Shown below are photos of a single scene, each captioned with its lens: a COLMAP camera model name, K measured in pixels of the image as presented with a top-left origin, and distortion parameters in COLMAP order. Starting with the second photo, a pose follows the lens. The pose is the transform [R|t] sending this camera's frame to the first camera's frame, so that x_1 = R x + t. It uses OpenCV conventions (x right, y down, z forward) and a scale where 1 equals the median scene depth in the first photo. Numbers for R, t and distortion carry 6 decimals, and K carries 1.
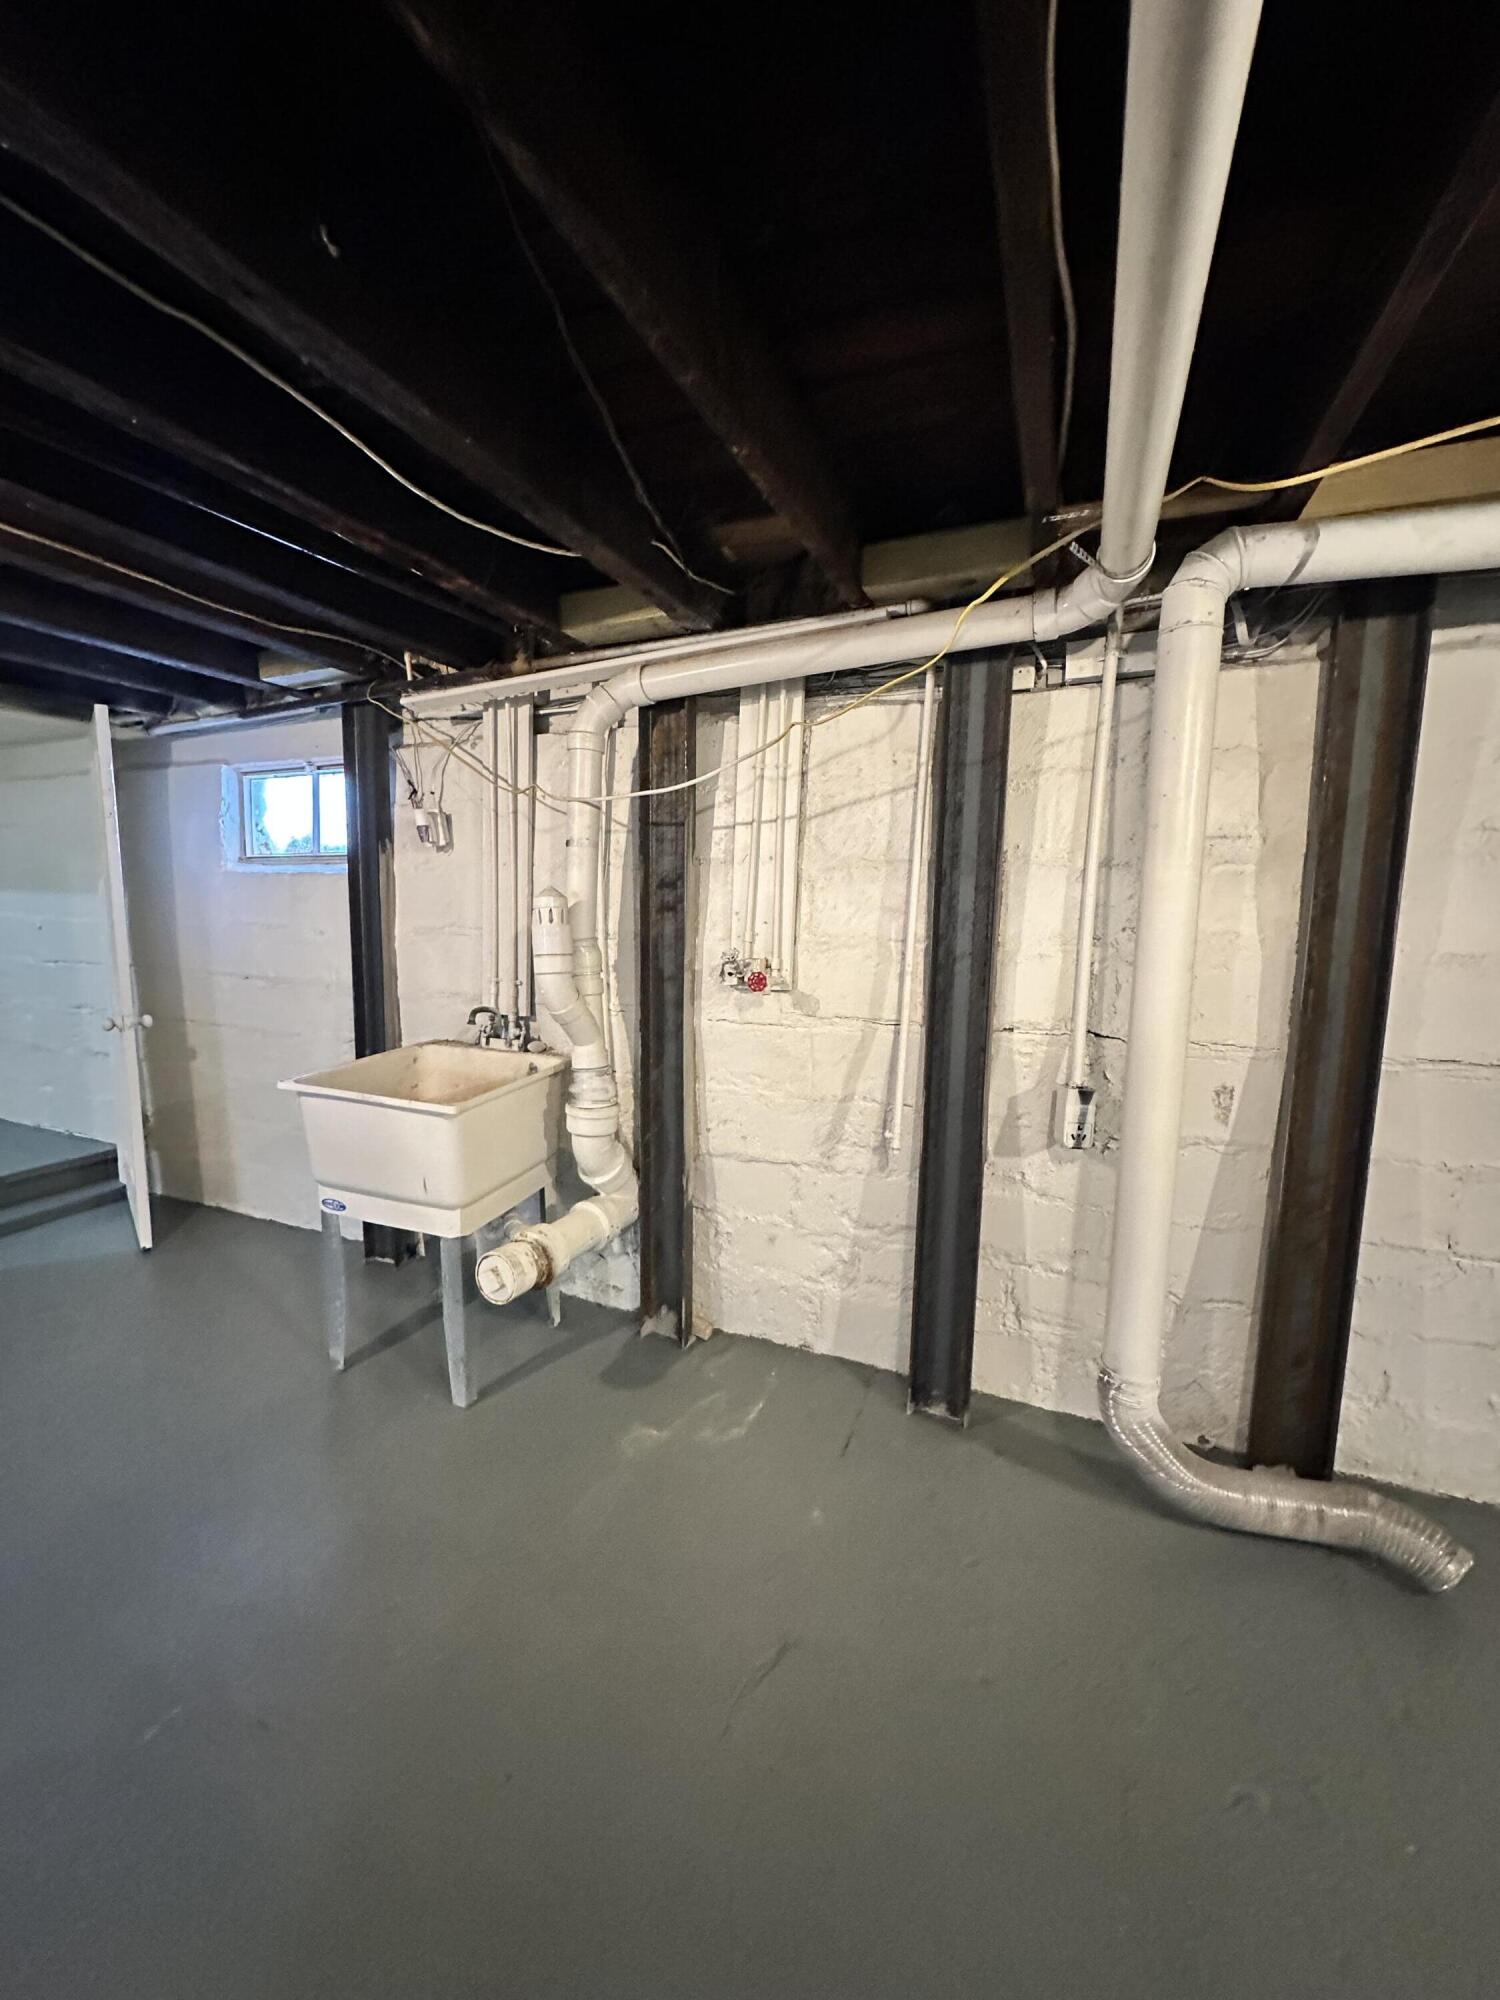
lens RADIAL K [[761.1, 0, 750.0], [0, 761.1, 1000.0], [0, 0, 1]] dist [0.000267, 0.000042]
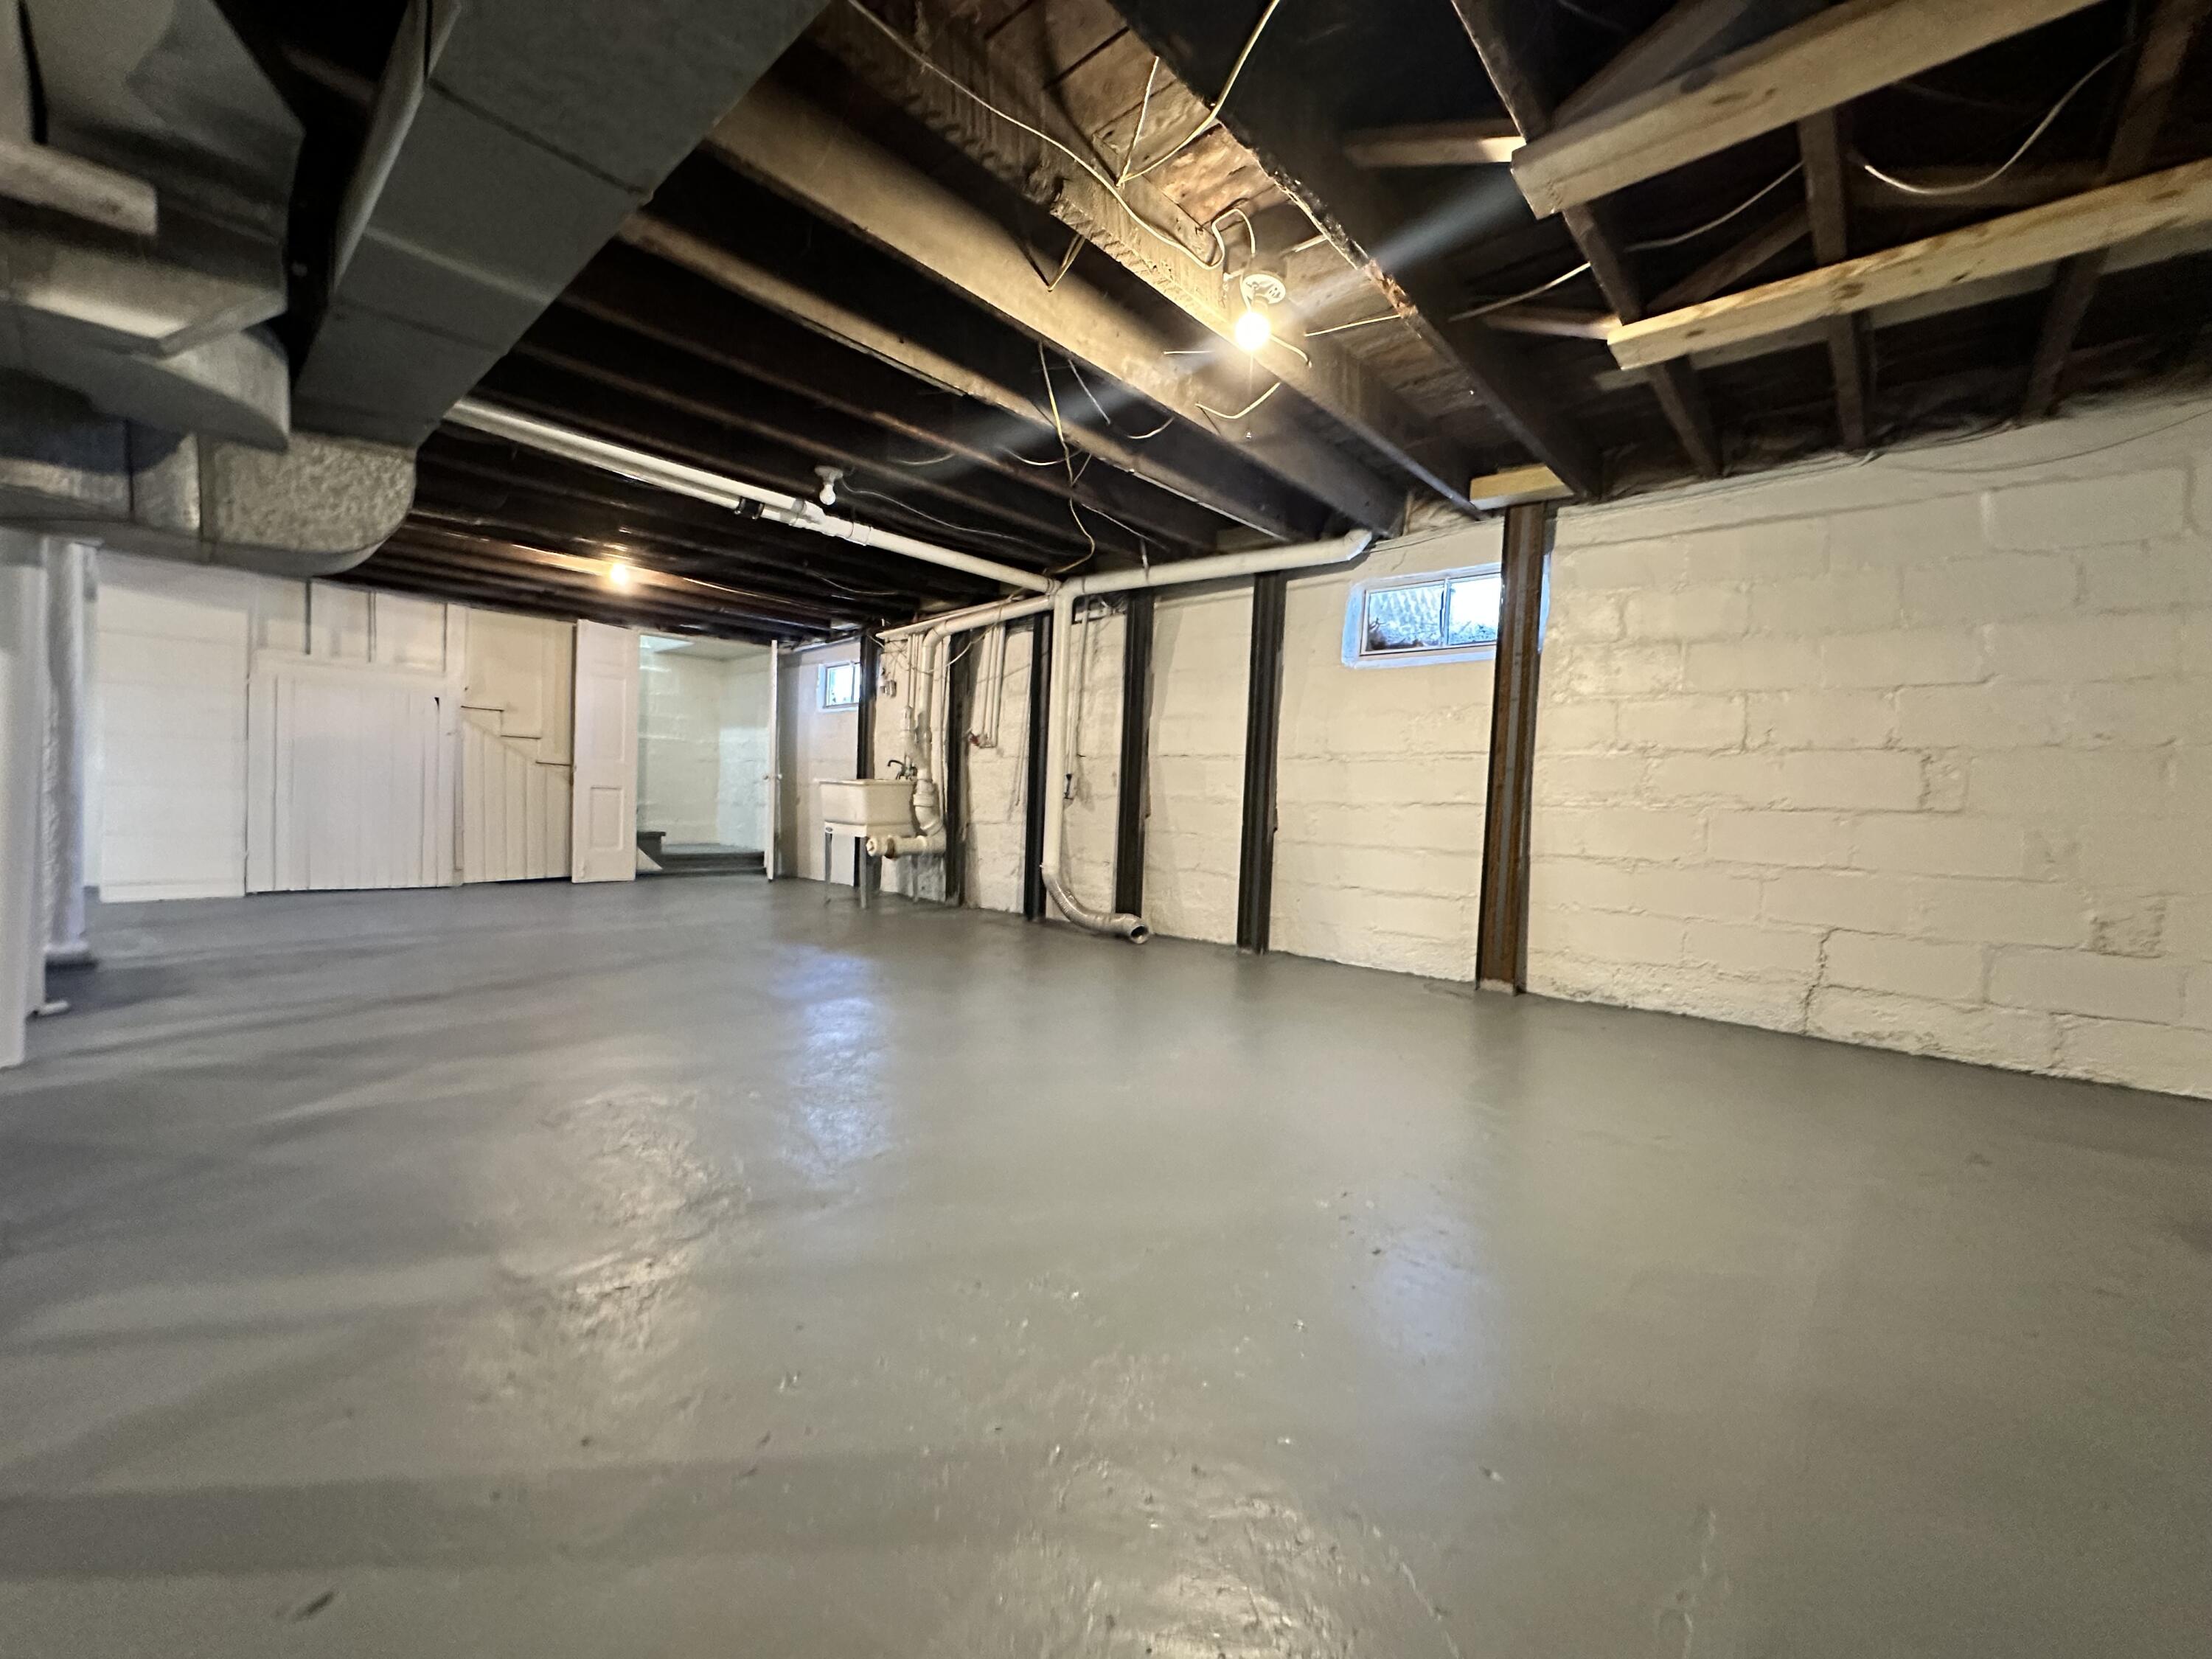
lens RADIAL K [[881.2, 0, 1106.0], [0, 881.2, 829.5], [0, 0, 1]] dist [-0.000627, -0.000574]
pose [[0.942818, 0.024640, -0.332395, 1.134454], [-0.054055, 0.995365, -0.079539, 0.388993], [0.328894, 0.092958, 0.939780, -1.286151]]
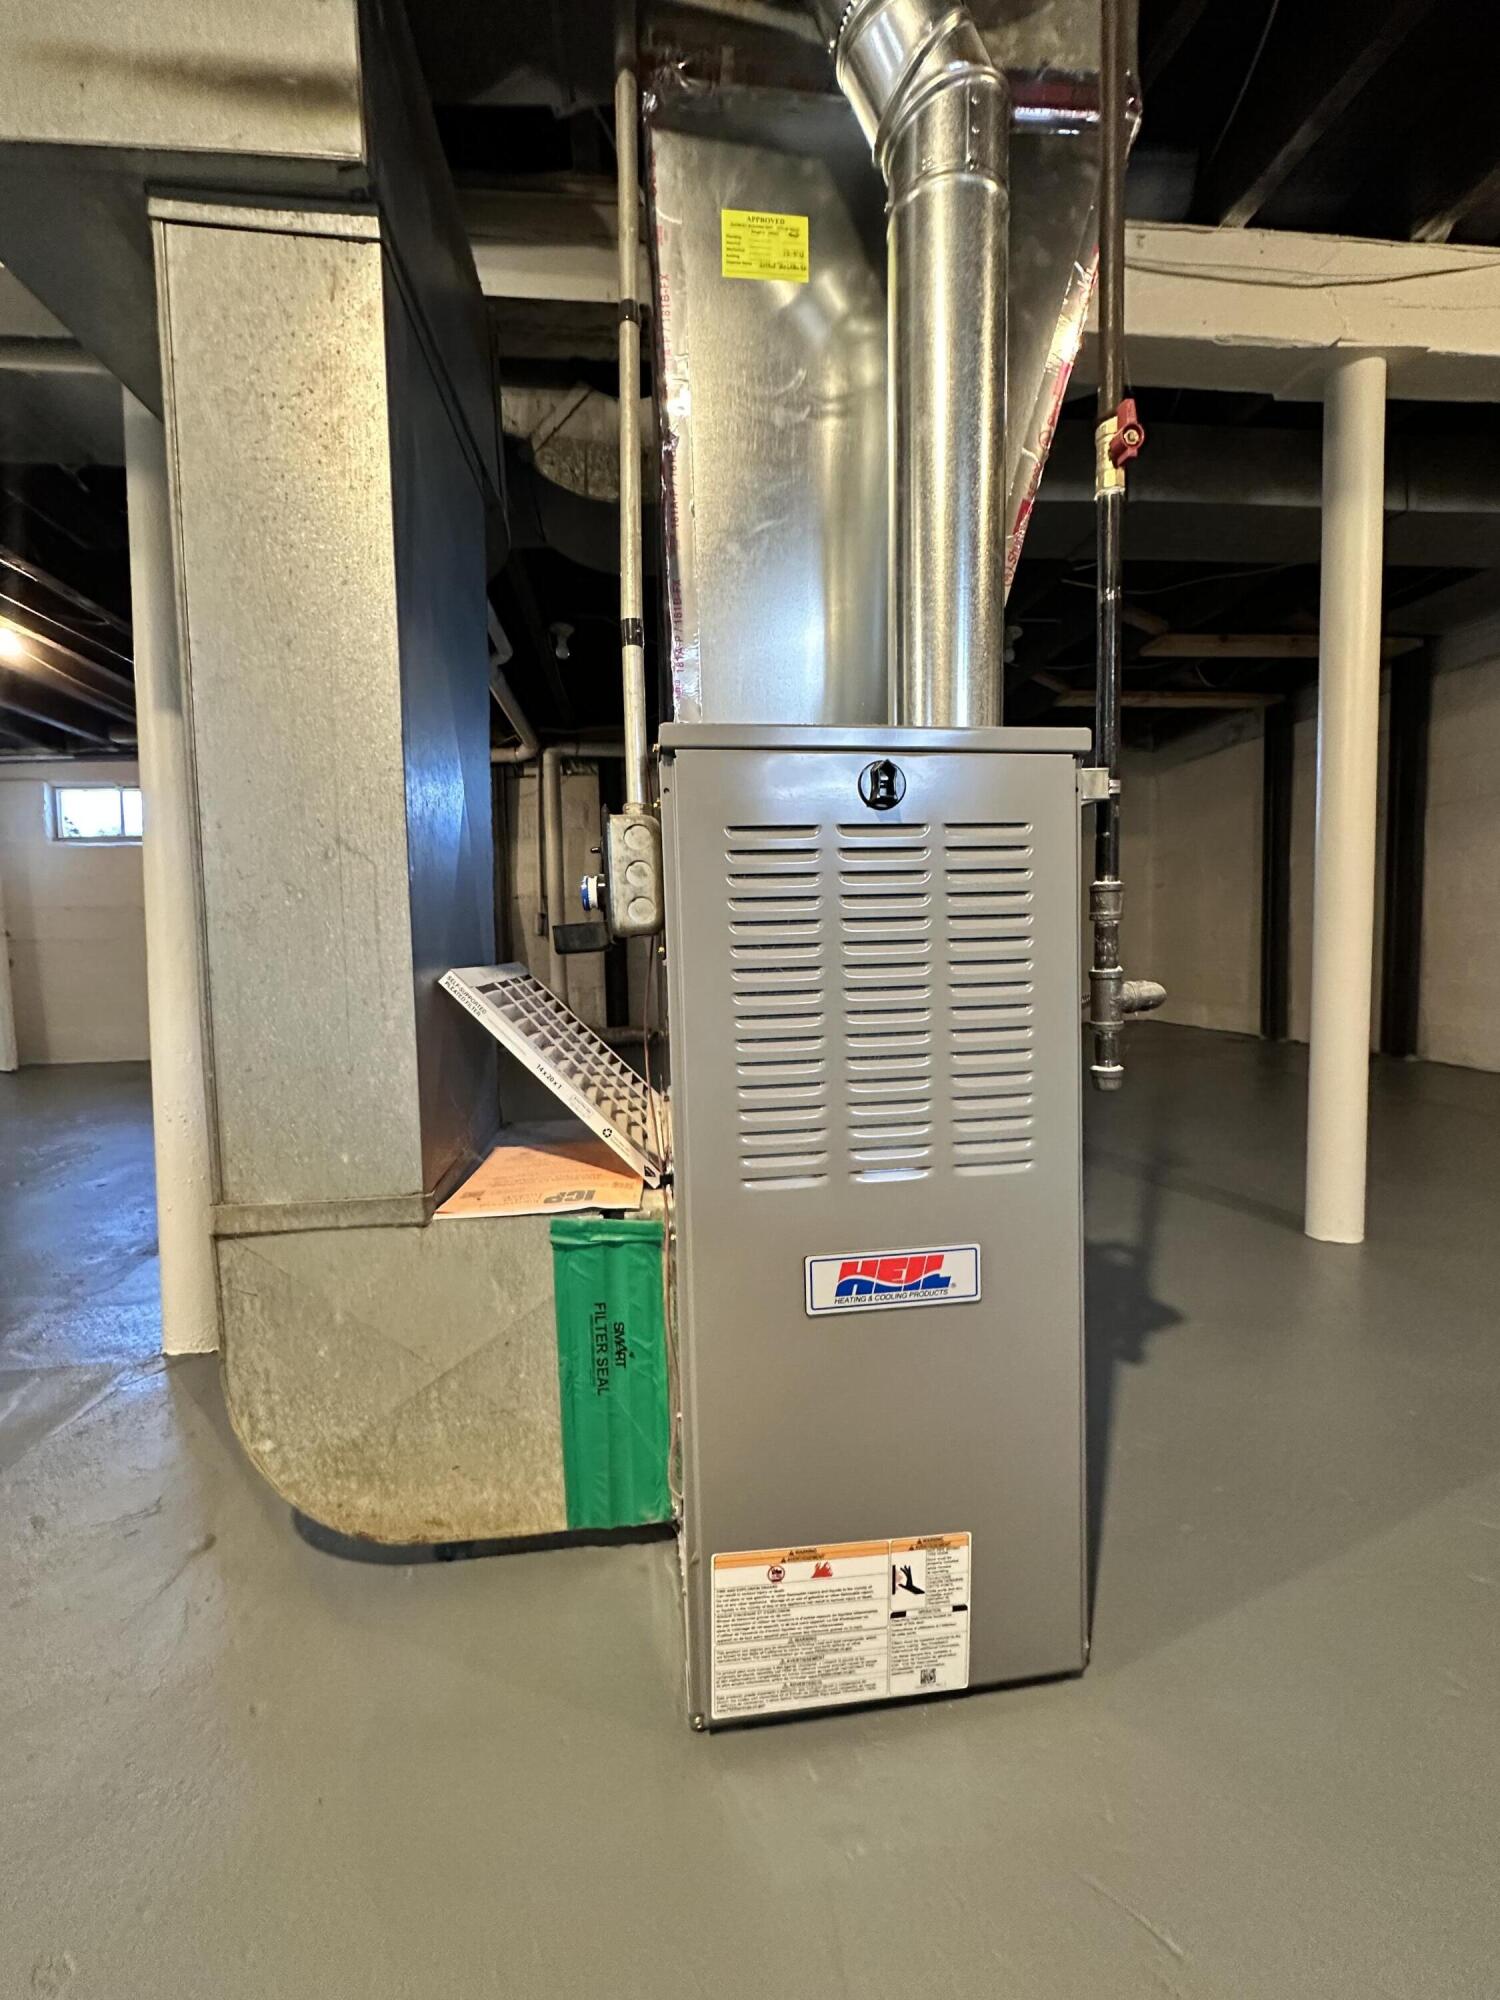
lens RADIAL K [[794.7, 0, 750.0], [0, 794.7, 1000.0], [0, 0, 1]] dist [-0.002703, 0.000173]
pose [[0.873254, -0.074890, 0.481477, -0.266673], [0.100040, 0.994624, -0.026737, 0.444462], [-0.476886, 0.071515, 0.876051, -1.480633]]
